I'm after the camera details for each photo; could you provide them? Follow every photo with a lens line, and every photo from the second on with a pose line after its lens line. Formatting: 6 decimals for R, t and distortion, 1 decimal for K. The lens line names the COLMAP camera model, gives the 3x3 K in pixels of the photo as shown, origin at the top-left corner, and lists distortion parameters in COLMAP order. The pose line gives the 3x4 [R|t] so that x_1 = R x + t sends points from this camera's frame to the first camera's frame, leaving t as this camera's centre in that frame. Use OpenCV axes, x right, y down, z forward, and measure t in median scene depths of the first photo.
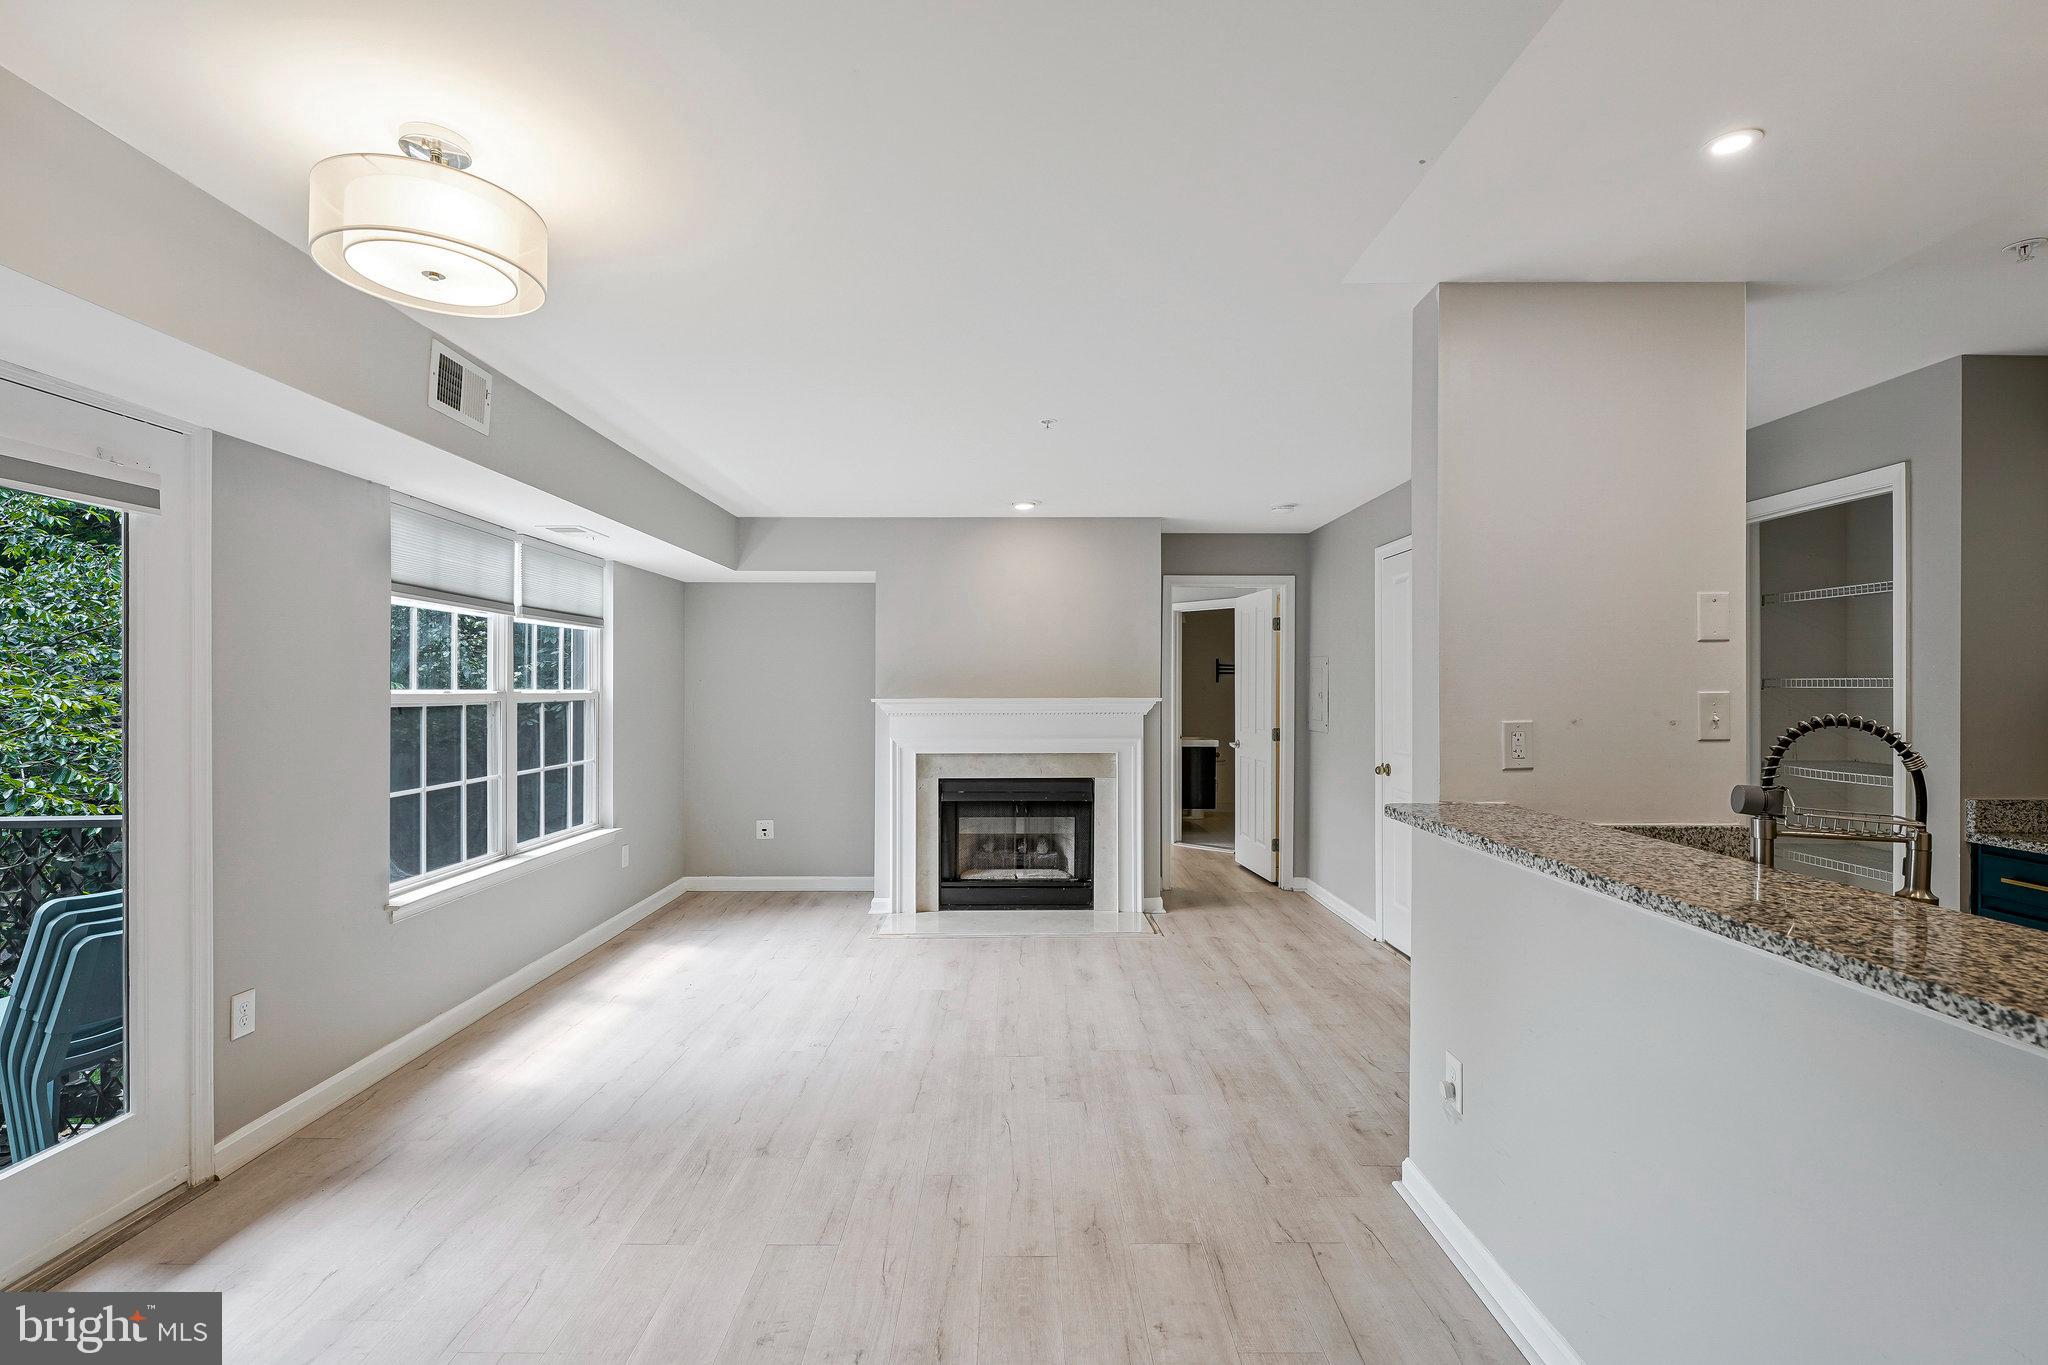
lens RADIAL K [[929.3, 0, 1022.5], [0, 929.3, 689.5], [0, 0, 1]] dist [-0.002621, -0.000386]
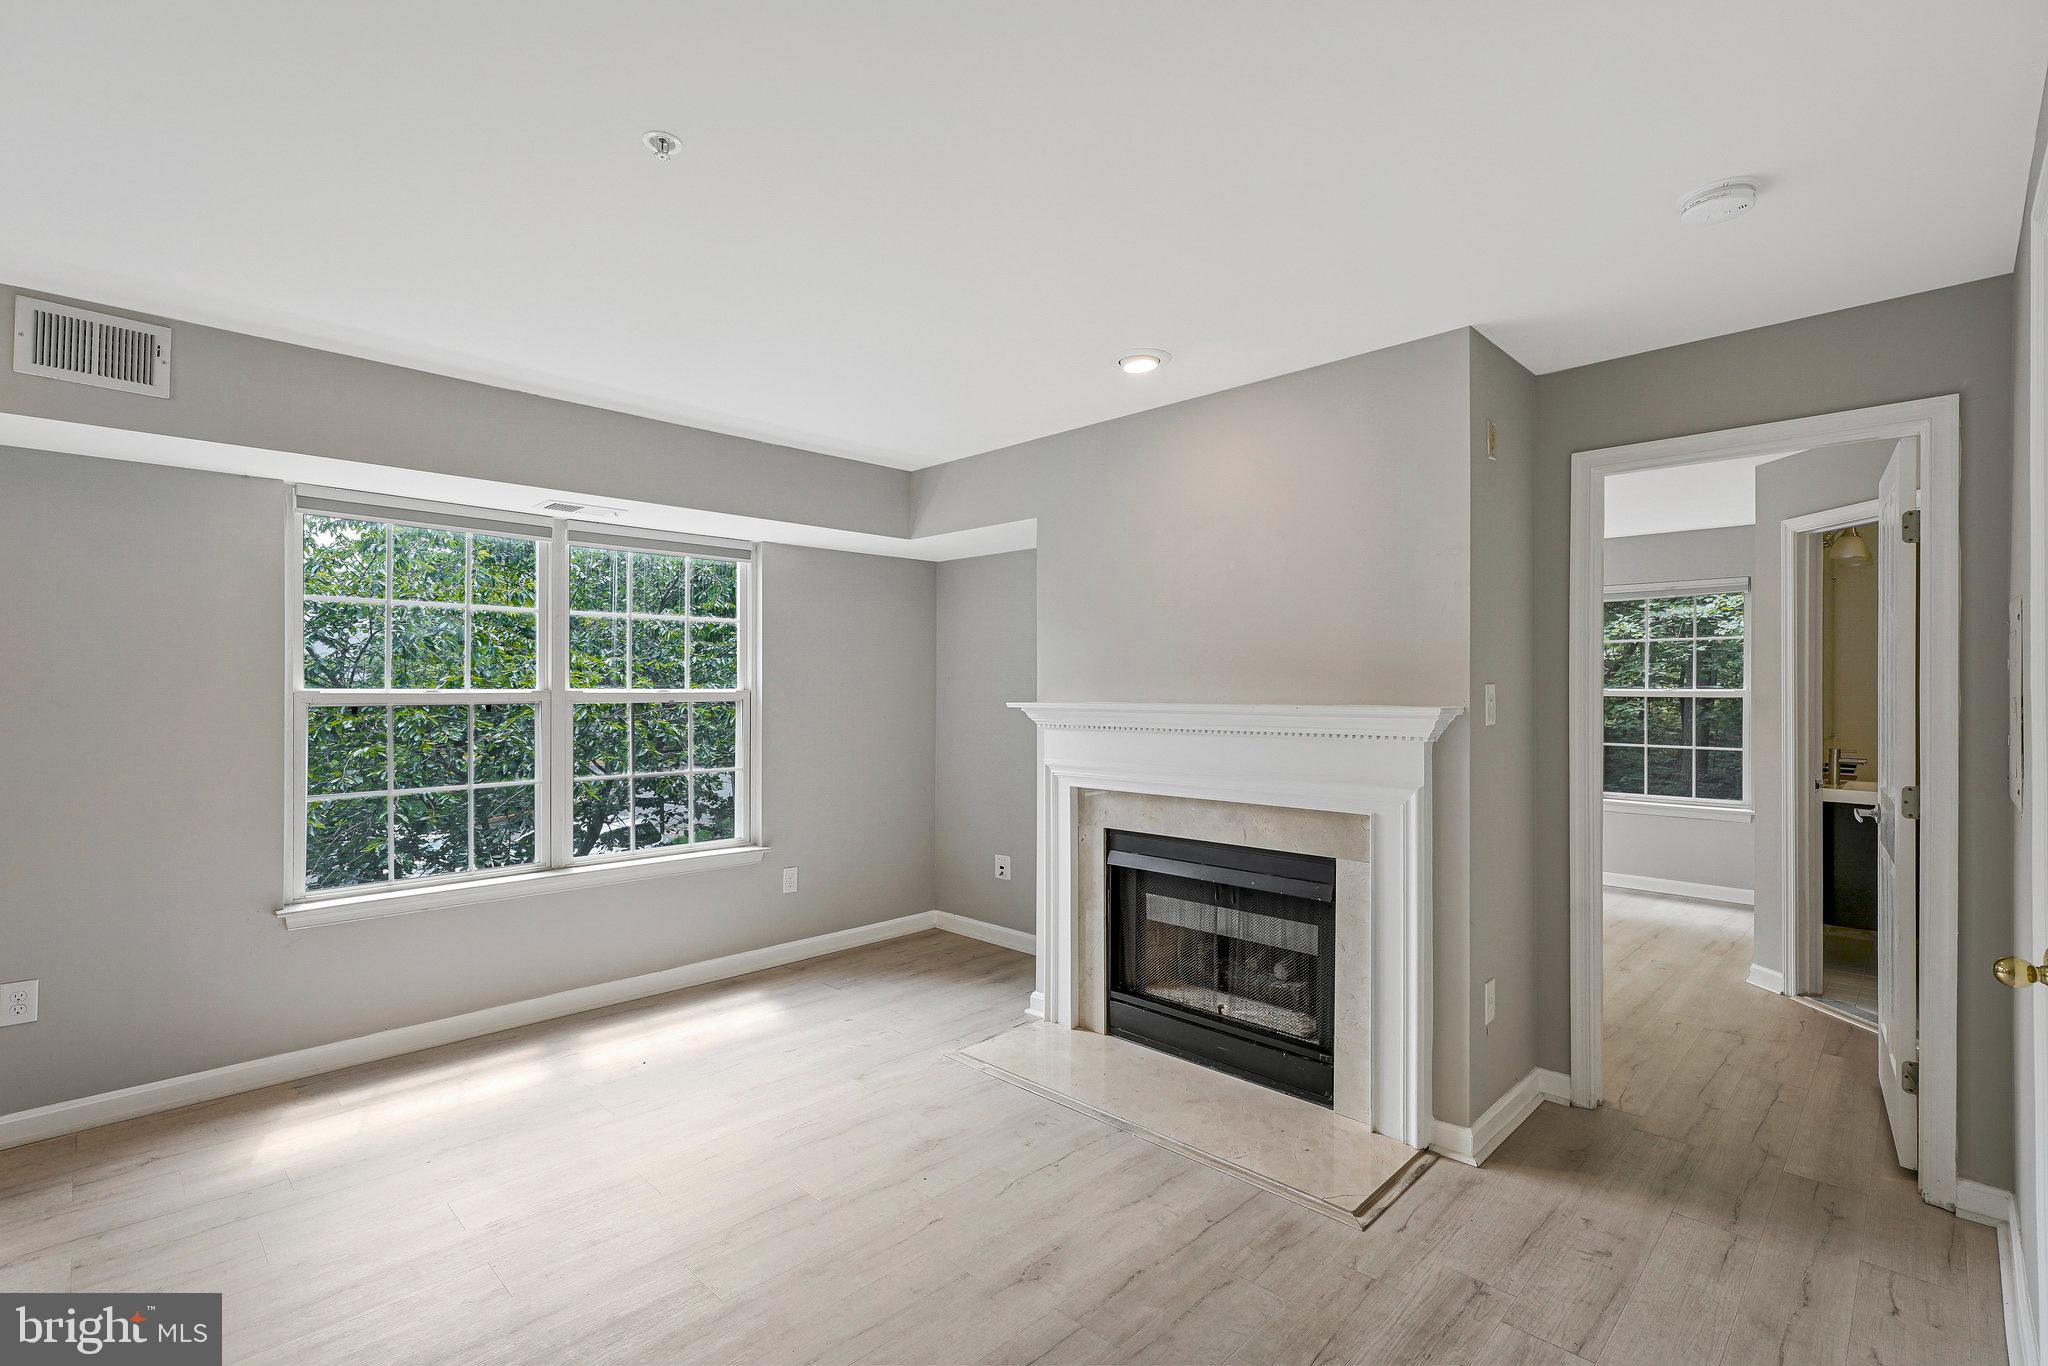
lens RADIAL K [[929.3, 0, 1018.6], [0, 929.3, 689.0], [0, 0, 1]] dist [-0.002621, -0.000386]
pose [[0.705120, 0.000824, -0.709088, 0.402823], [-0.001055, 0.999999, 0.000113, -0.000377], [0.709087, 0.000669, 0.705120, 0.630675]]
